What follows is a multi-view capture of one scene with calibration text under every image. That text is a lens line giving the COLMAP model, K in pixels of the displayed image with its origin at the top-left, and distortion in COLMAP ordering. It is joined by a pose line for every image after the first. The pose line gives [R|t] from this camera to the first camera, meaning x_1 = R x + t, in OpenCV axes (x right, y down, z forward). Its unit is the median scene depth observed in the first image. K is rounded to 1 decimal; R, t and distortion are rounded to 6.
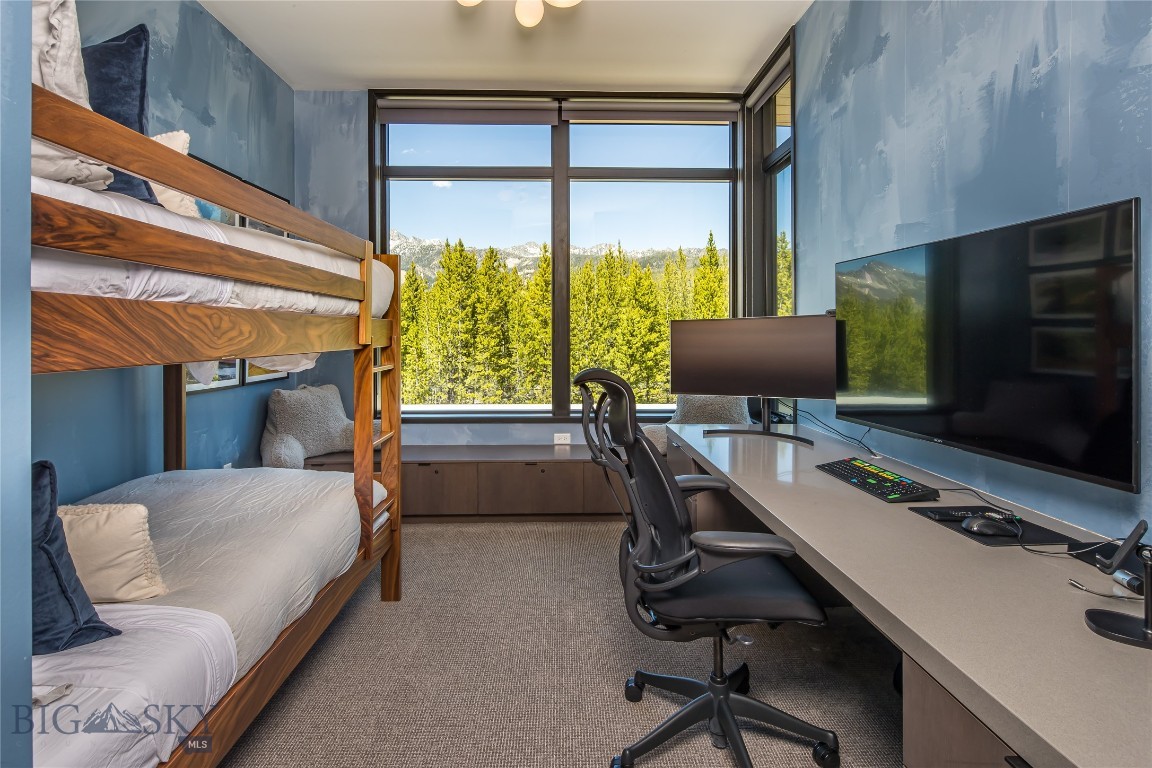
lens RADIAL K [[562.8, 0, 573.7], [0, 562.8, 336.9], [0, 0, 1]] dist [0.001219, -0.000219]
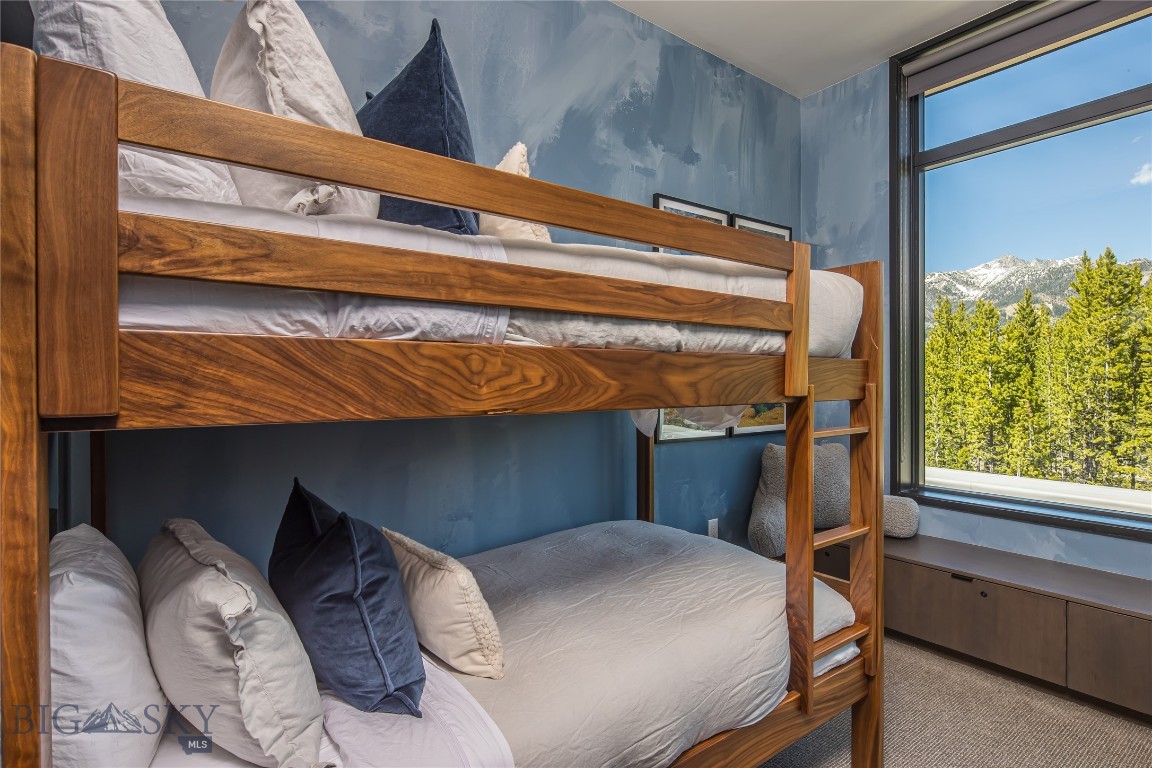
lens RADIAL K [[555.9, 0, 576.0], [0, 555.9, 384.0], [0, 0, 1]] dist [0.002347, -0.000679]
pose [[0.560866, 0.005184, -0.827891, 0.026405], [-0.005219, 0.999983, 0.002726, -0.001677], [0.827890, 0.002792, 0.560883, 0.304442]]
